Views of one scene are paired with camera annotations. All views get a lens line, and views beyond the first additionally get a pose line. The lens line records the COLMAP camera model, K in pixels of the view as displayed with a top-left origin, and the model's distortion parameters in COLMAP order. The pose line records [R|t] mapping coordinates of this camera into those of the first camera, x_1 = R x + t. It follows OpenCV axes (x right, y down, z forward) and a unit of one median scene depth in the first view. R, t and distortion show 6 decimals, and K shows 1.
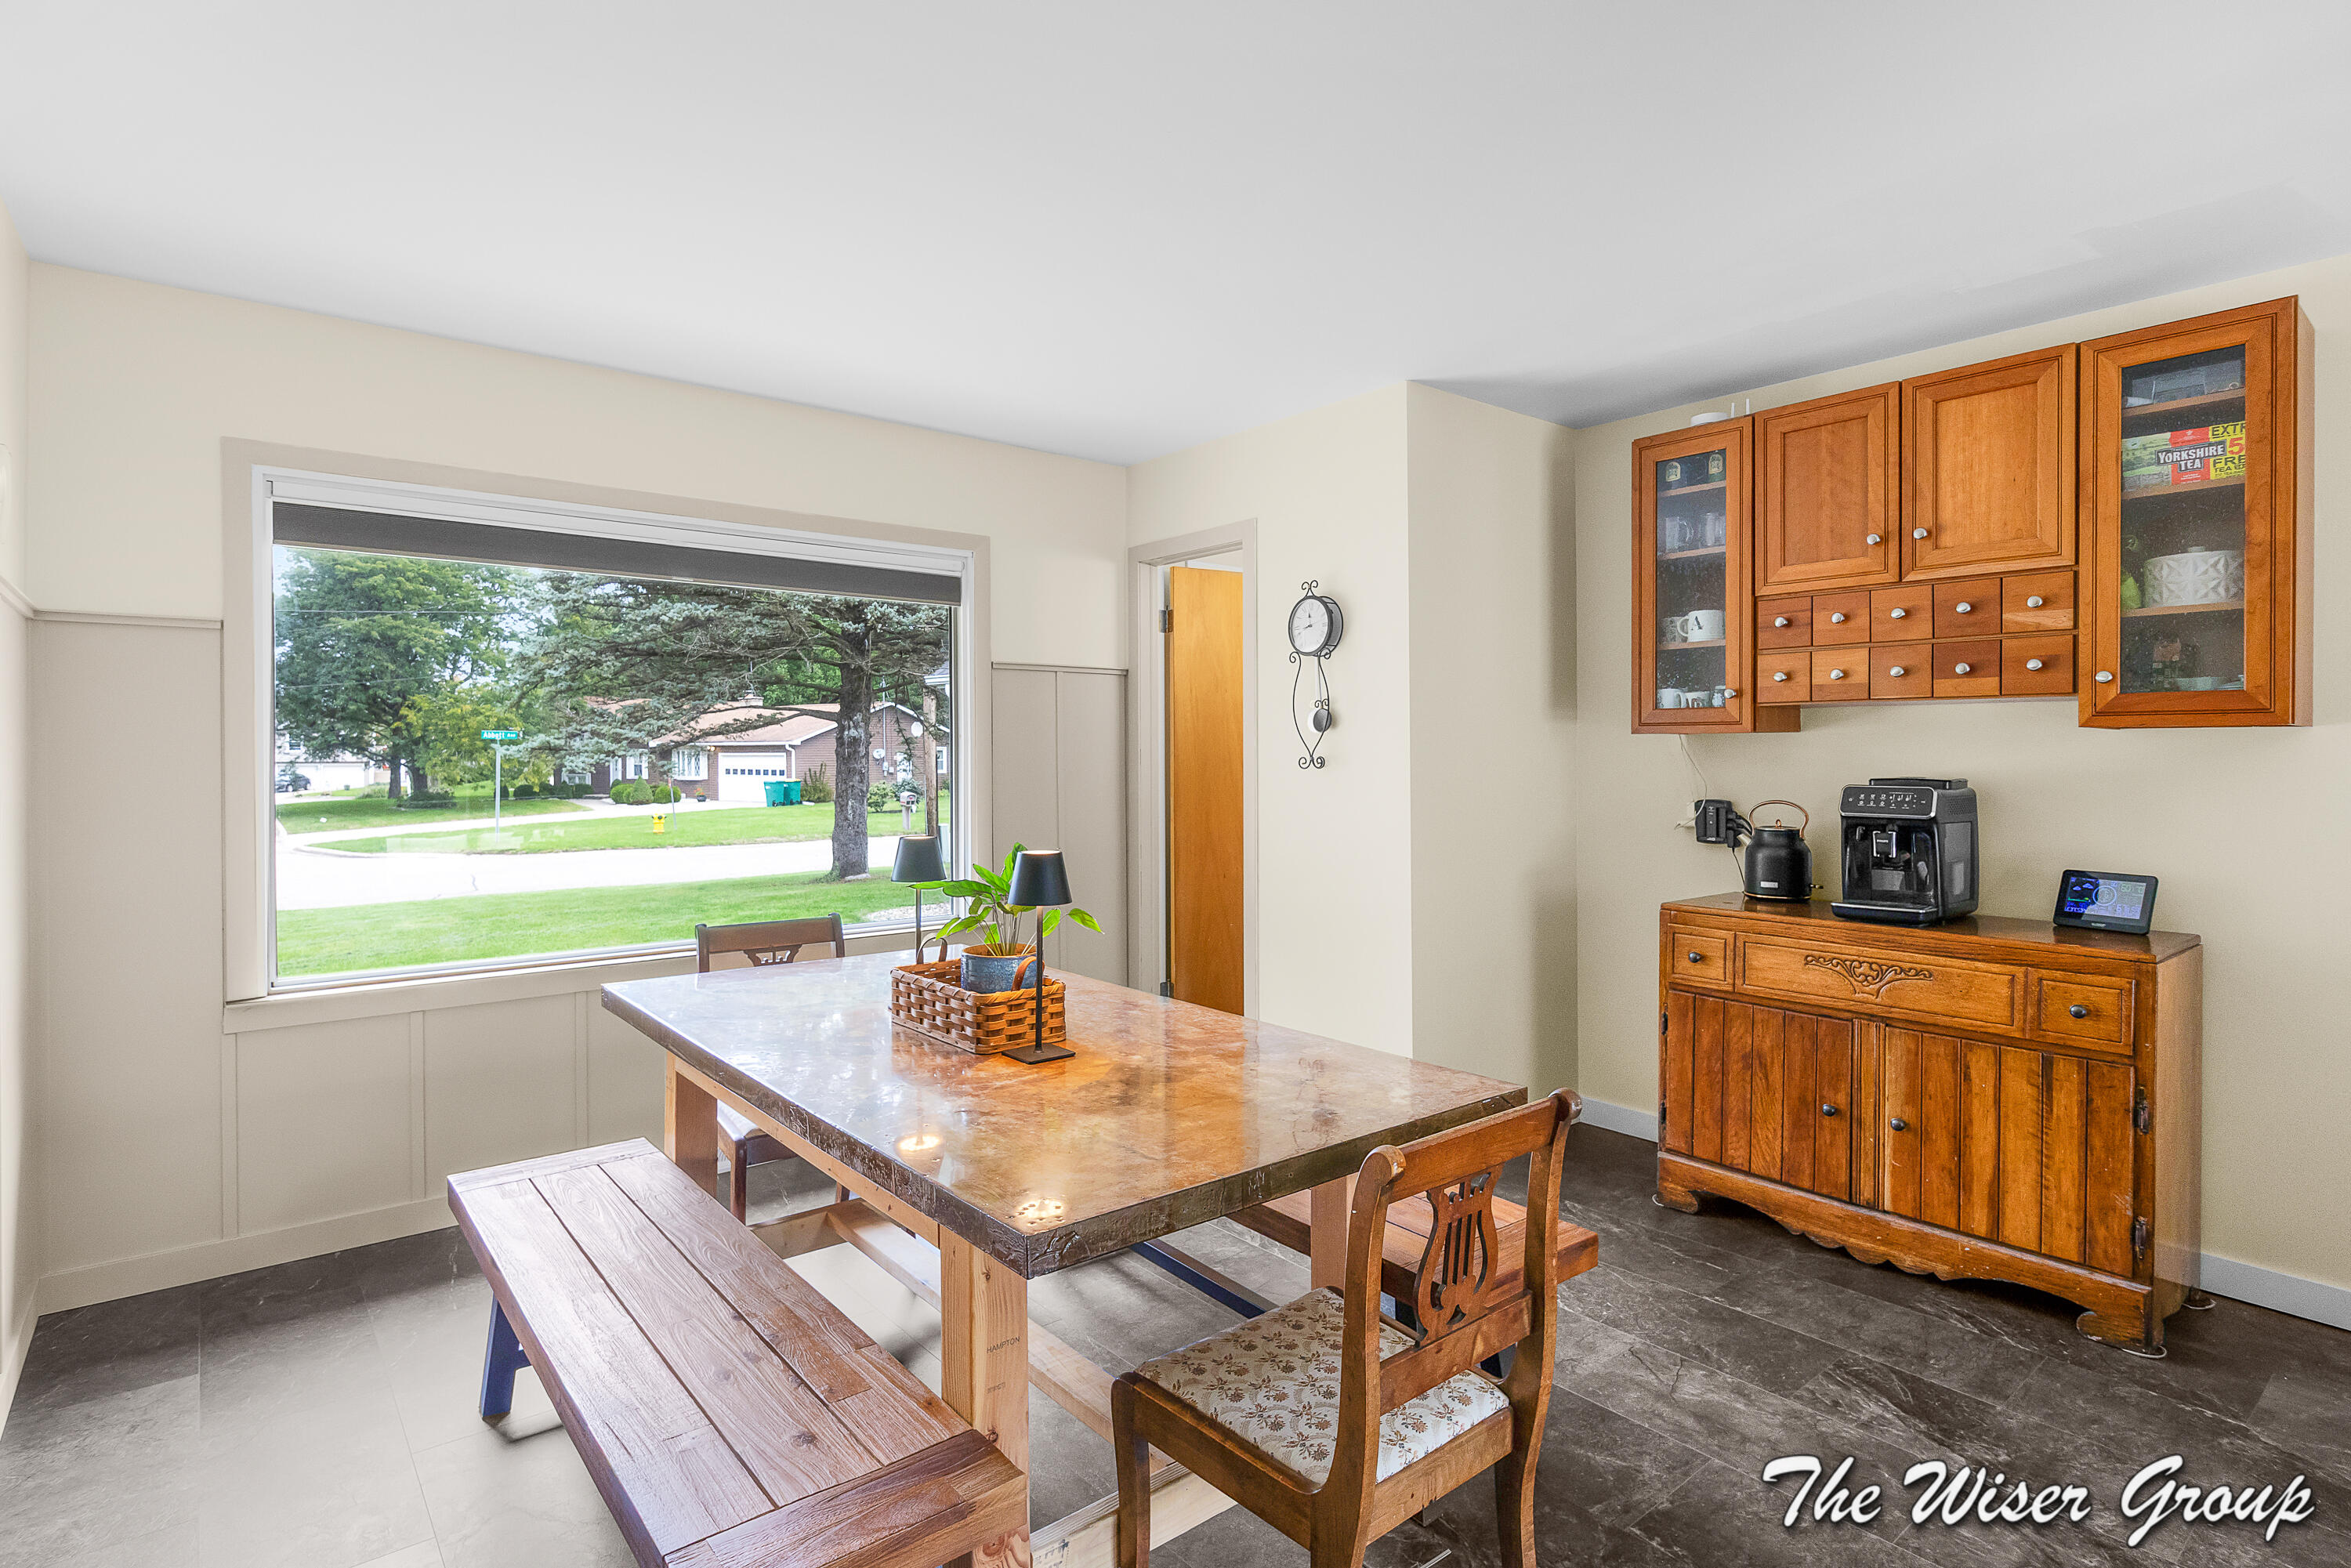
lens RADIAL K [[1171.9, 0, 1174.1], [0, 1171.9, 766.0], [0, 0, 1]] dist [-0.004433, -0.000557]
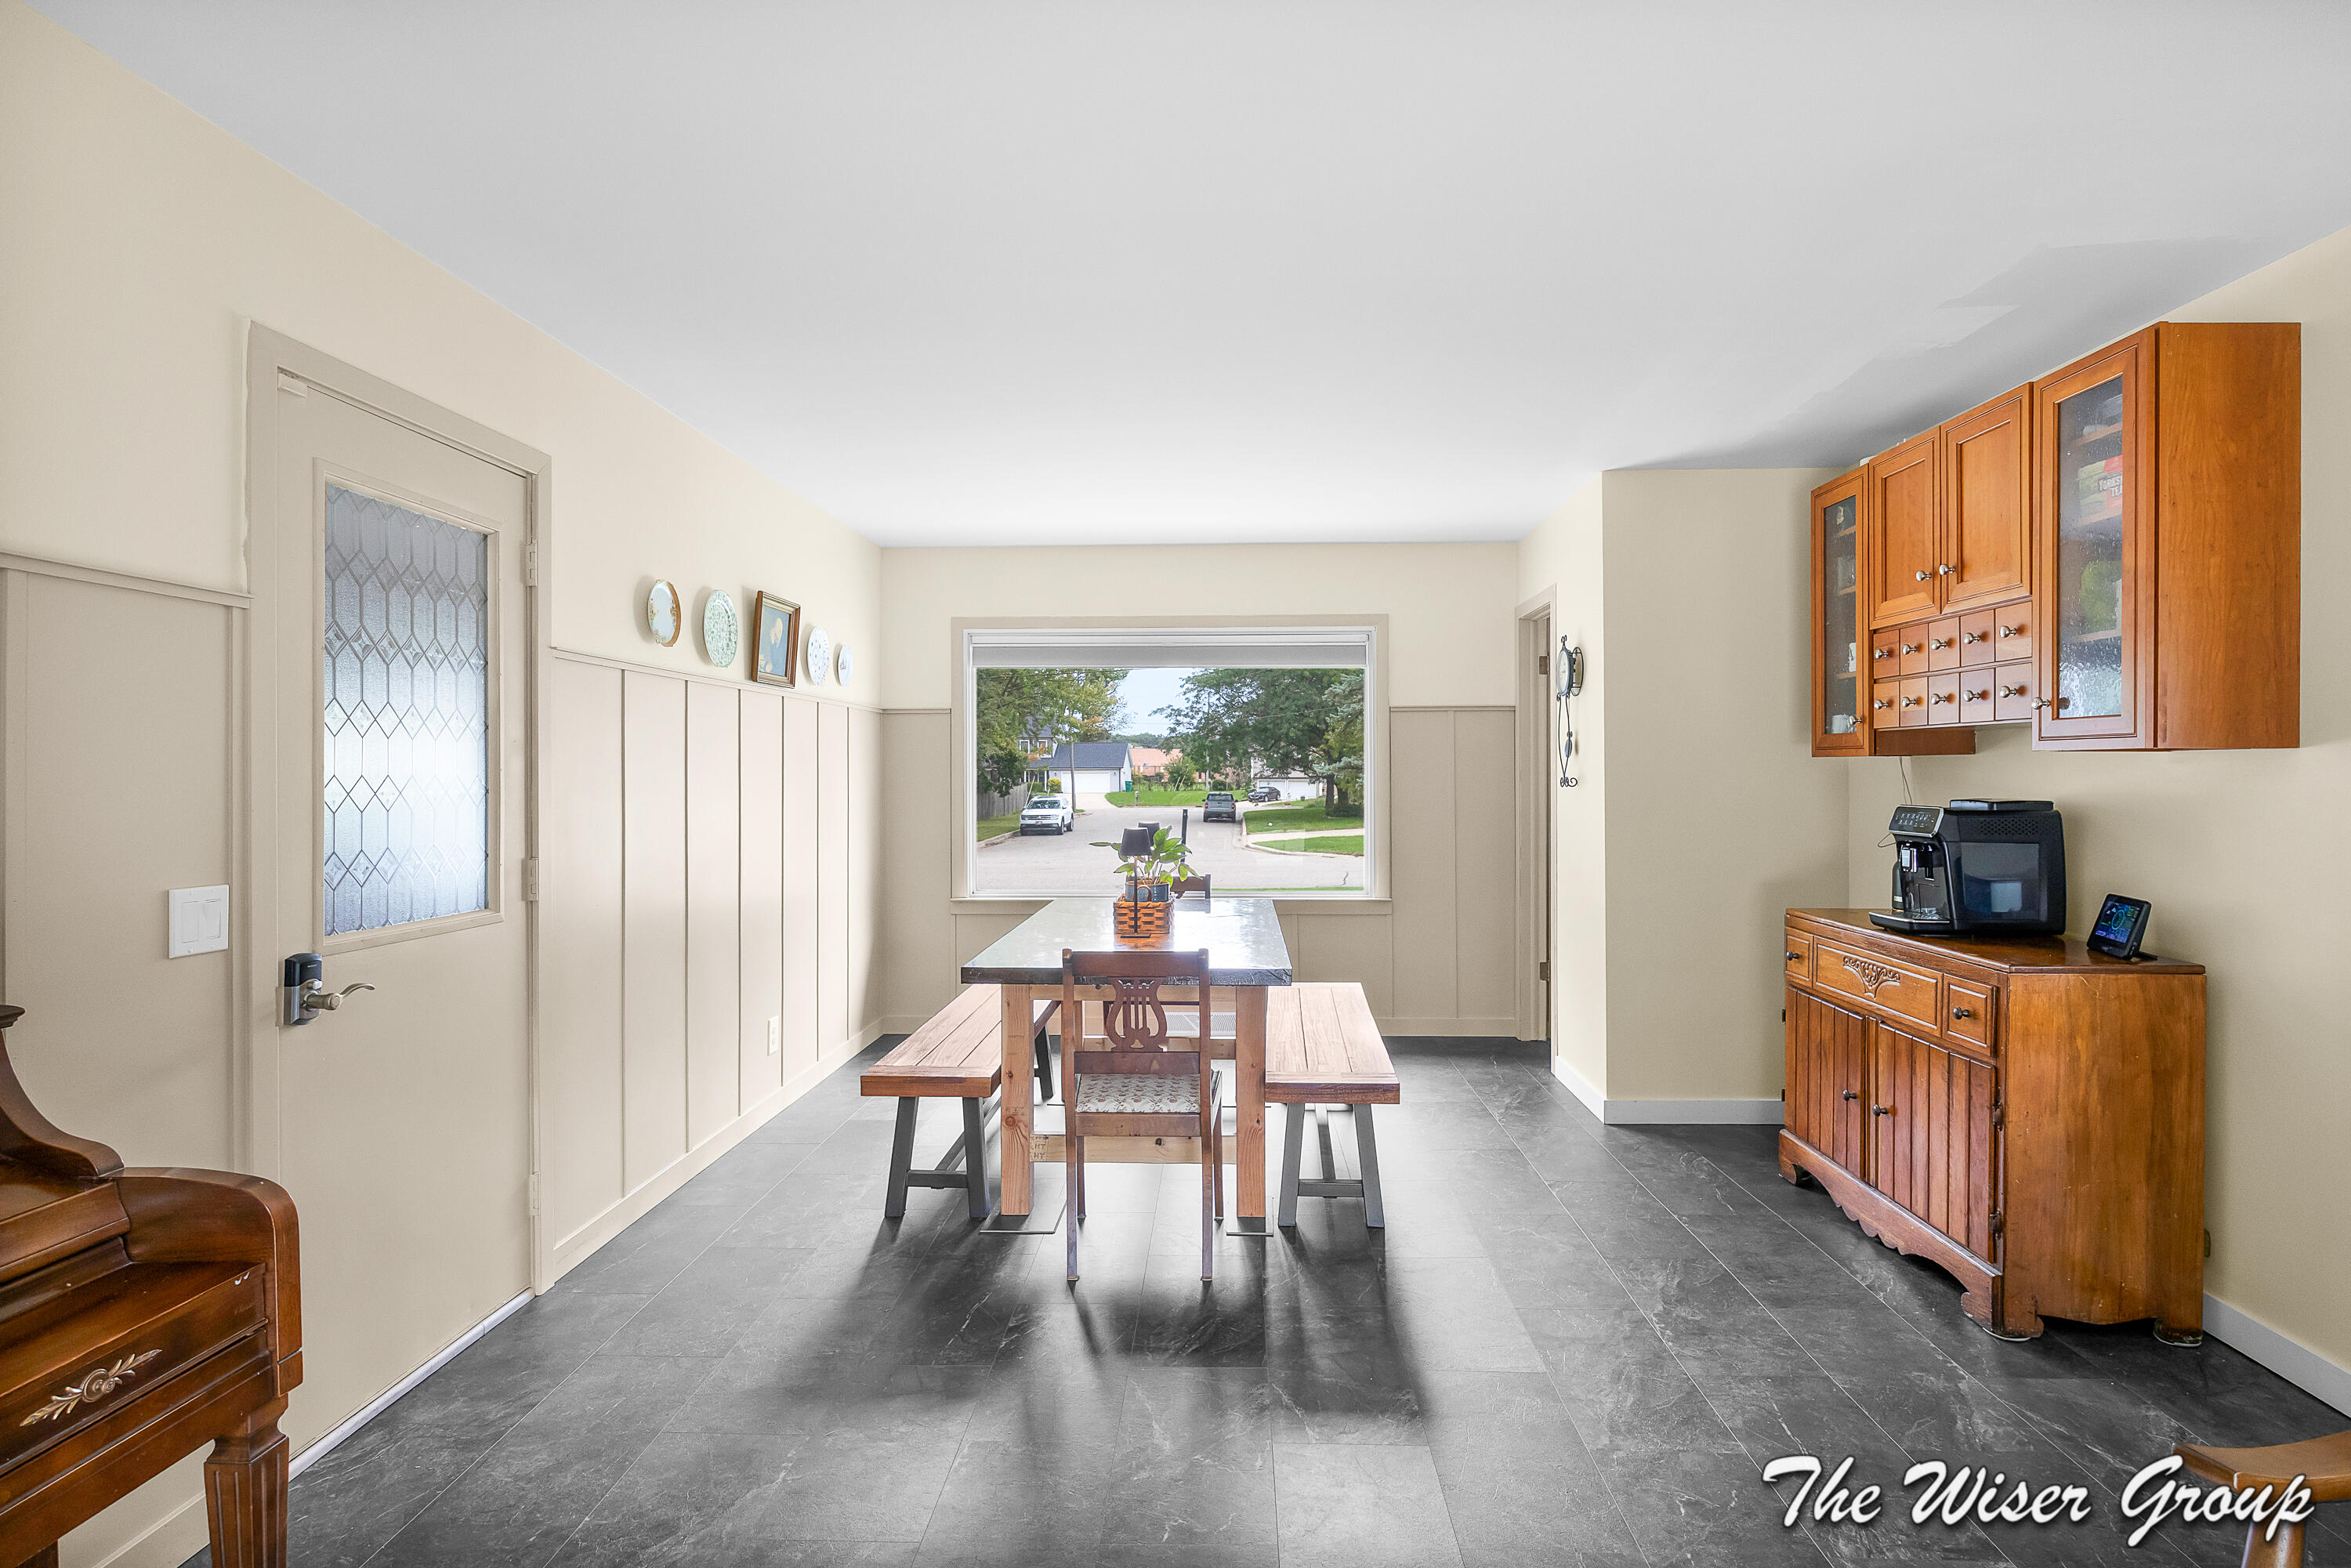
lens RADIAL K [[1171.9, 0, 1175.7], [0, 1171.9, 782.0], [0, 0, 1]] dist [-0.004433, -0.000557]
pose [[0.748095, 0.005595, -0.663568, 0.813275], [-0.006293, 0.999979, 0.001337, -0.002106], [0.663562, 0.003175, 0.748114, -0.258721]]
